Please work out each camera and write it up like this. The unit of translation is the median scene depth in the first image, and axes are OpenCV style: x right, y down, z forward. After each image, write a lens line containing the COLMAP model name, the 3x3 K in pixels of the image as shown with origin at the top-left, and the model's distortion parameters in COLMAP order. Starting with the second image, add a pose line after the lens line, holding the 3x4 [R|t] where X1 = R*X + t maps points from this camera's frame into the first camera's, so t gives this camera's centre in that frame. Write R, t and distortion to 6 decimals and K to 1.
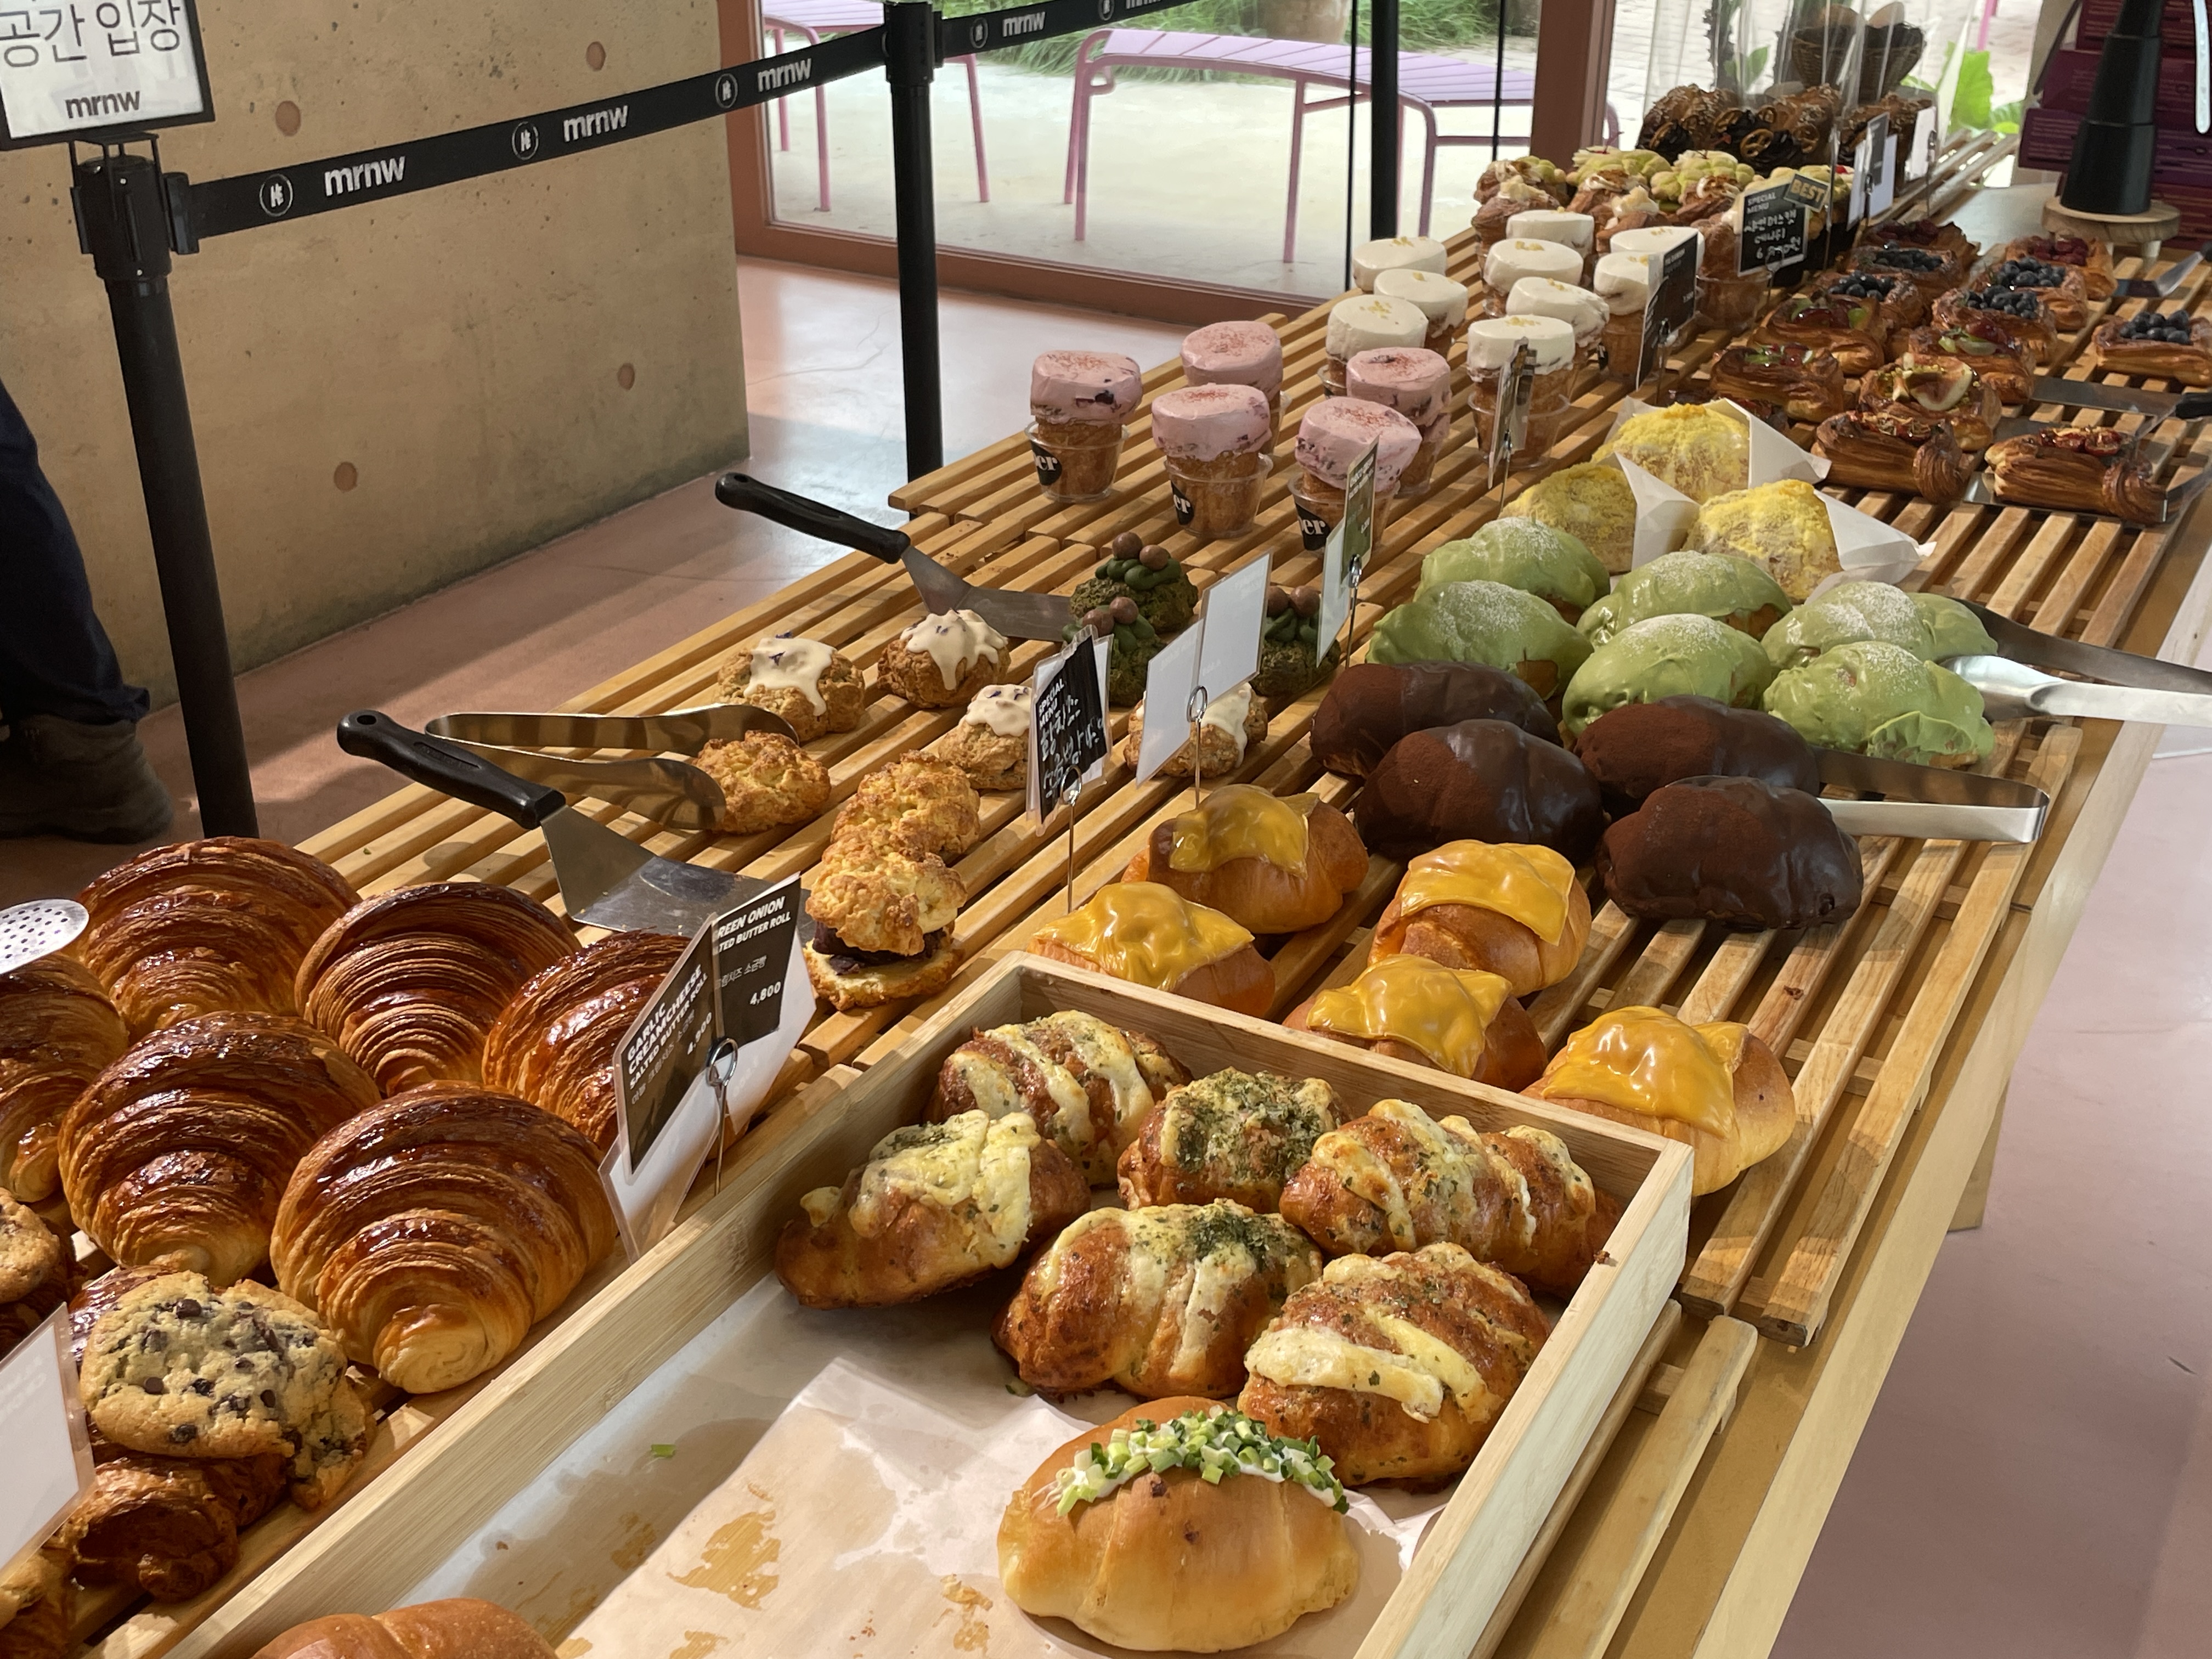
lens RADIAL K [[2408.1, 0, 1106.0], [0, 2408.1, 829.5], [0, 0, 1]] dist [0.090498, -0.052321]
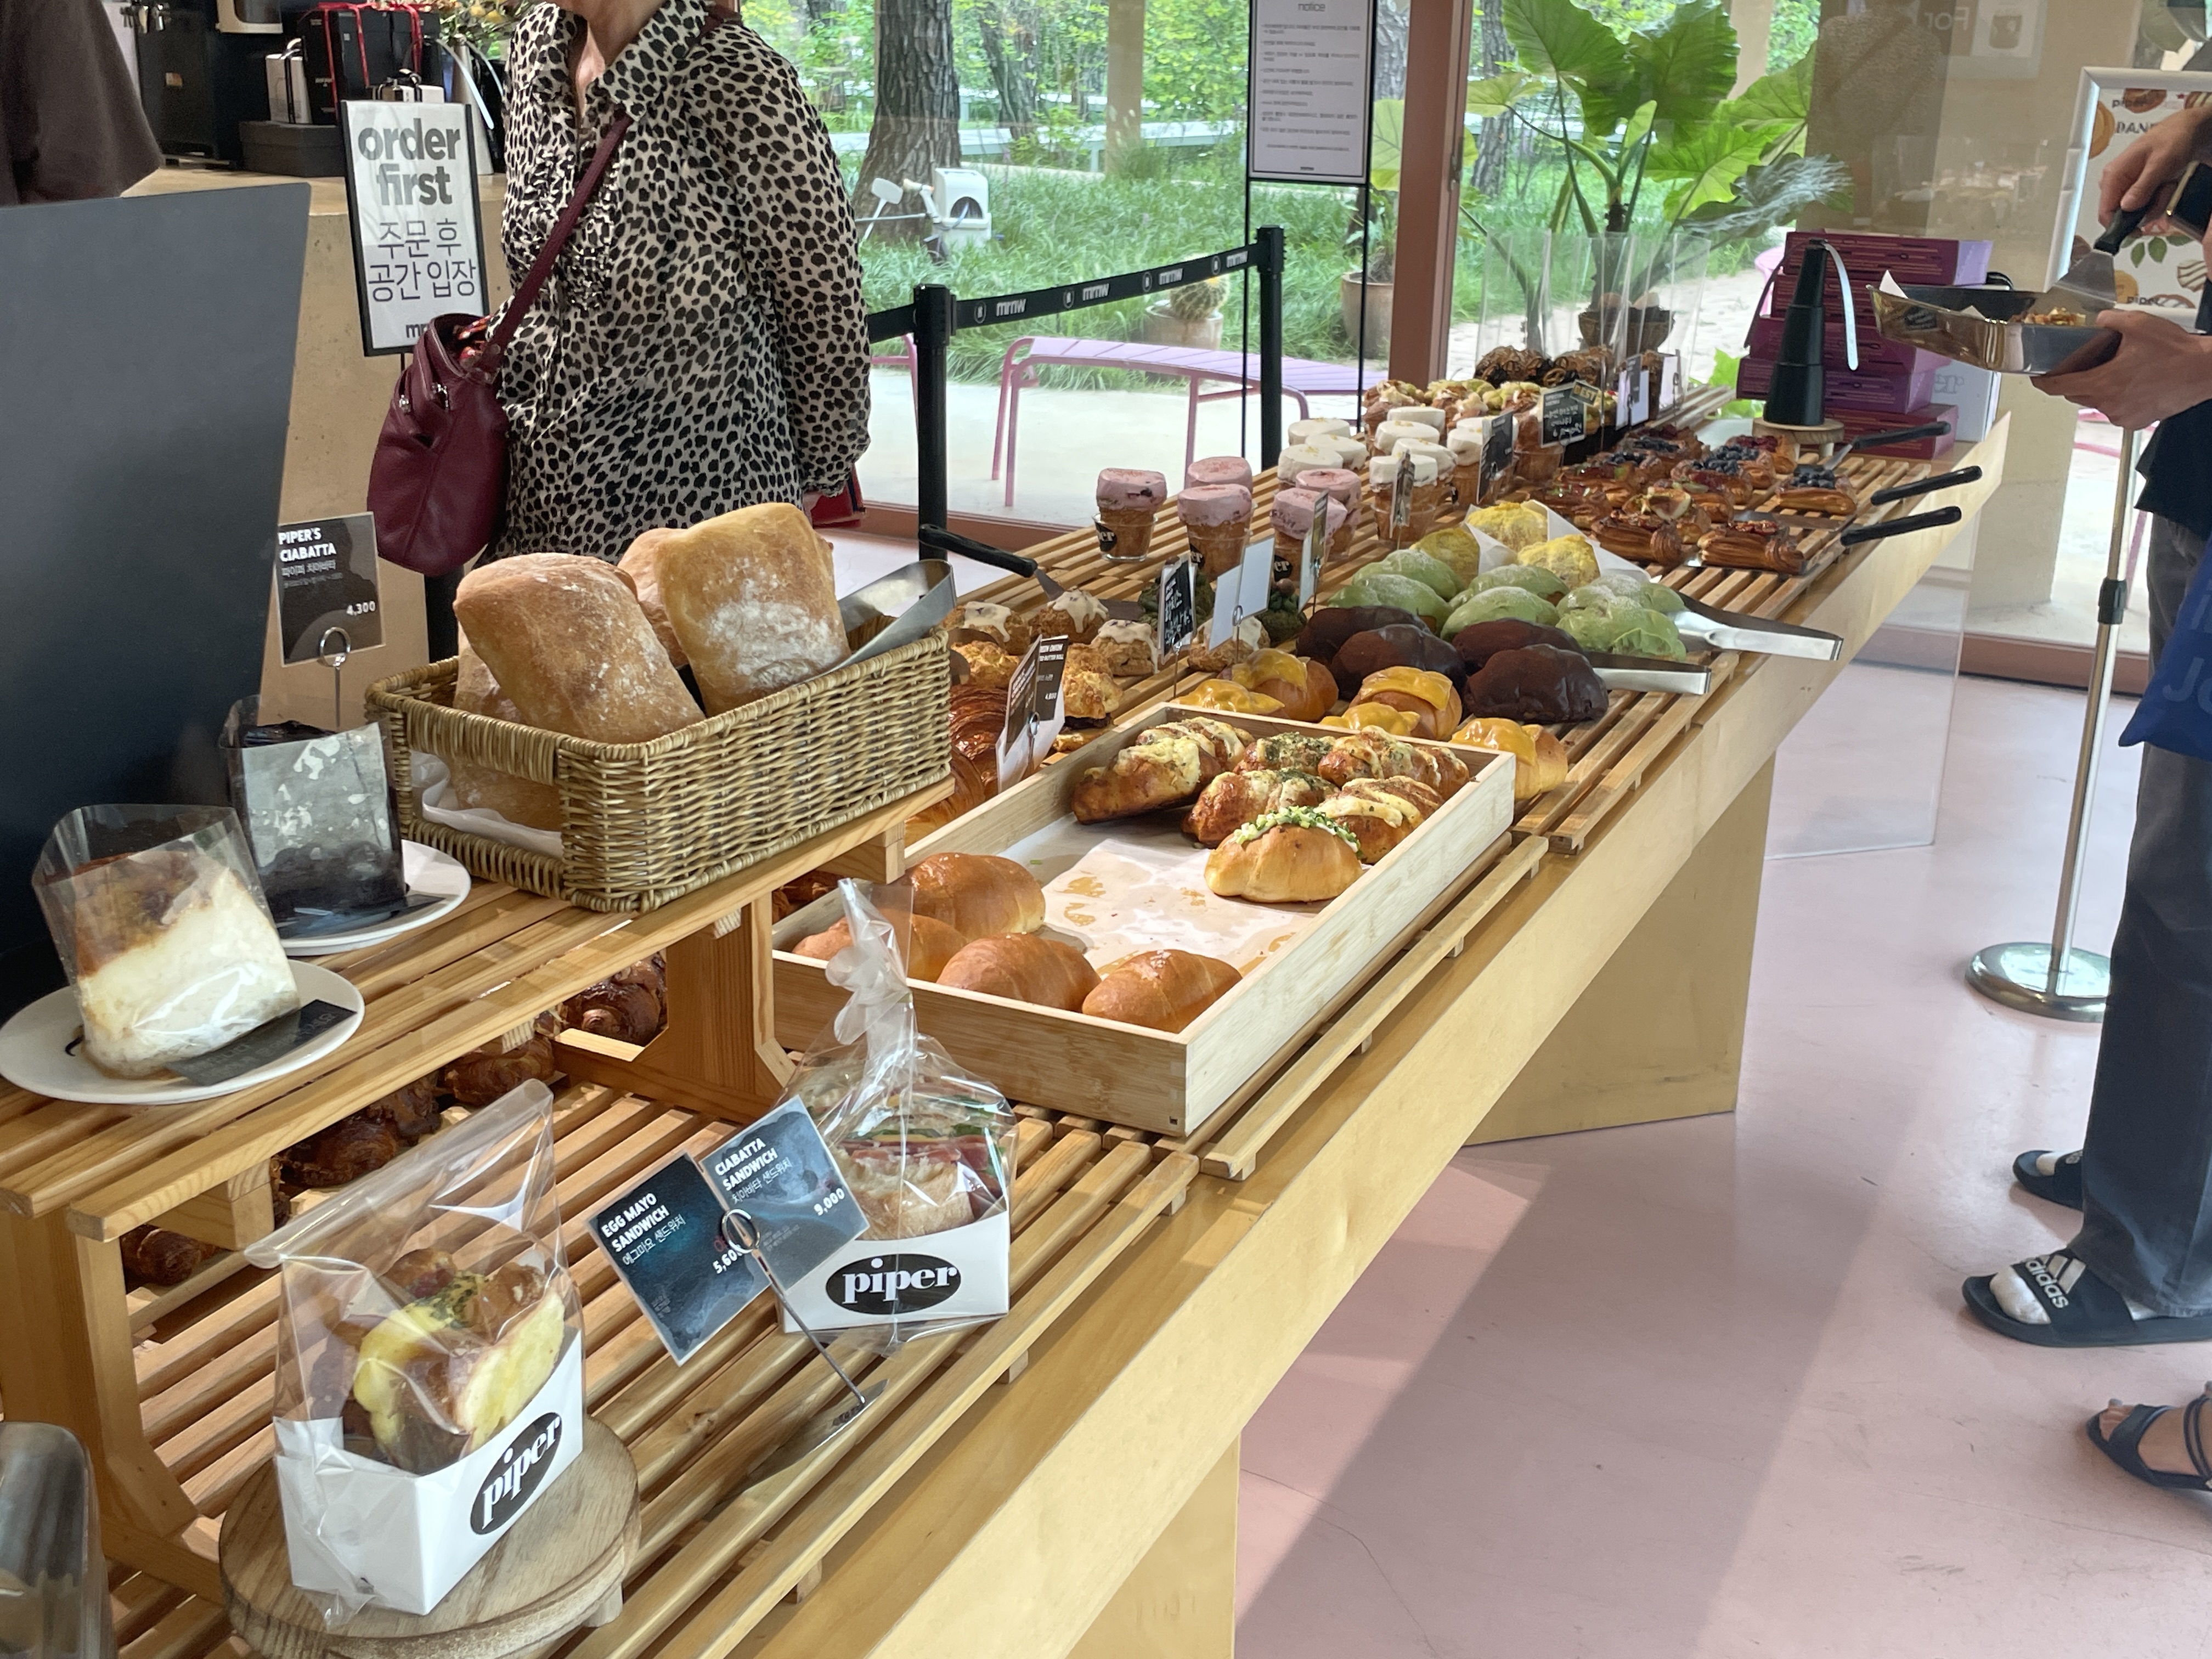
lens RADIAL K [[2371.8, 0, 1106.0], [0, 2371.8, 829.5], [0, 0, 1]] dist [0.136487, 0.009083]
pose [[0.998295, -0.001858, 0.058337, -0.116508], [0.009373, 0.991625, -0.128809, 0.237806], [-0.057609, 0.129136, 0.989952, -0.509339]]
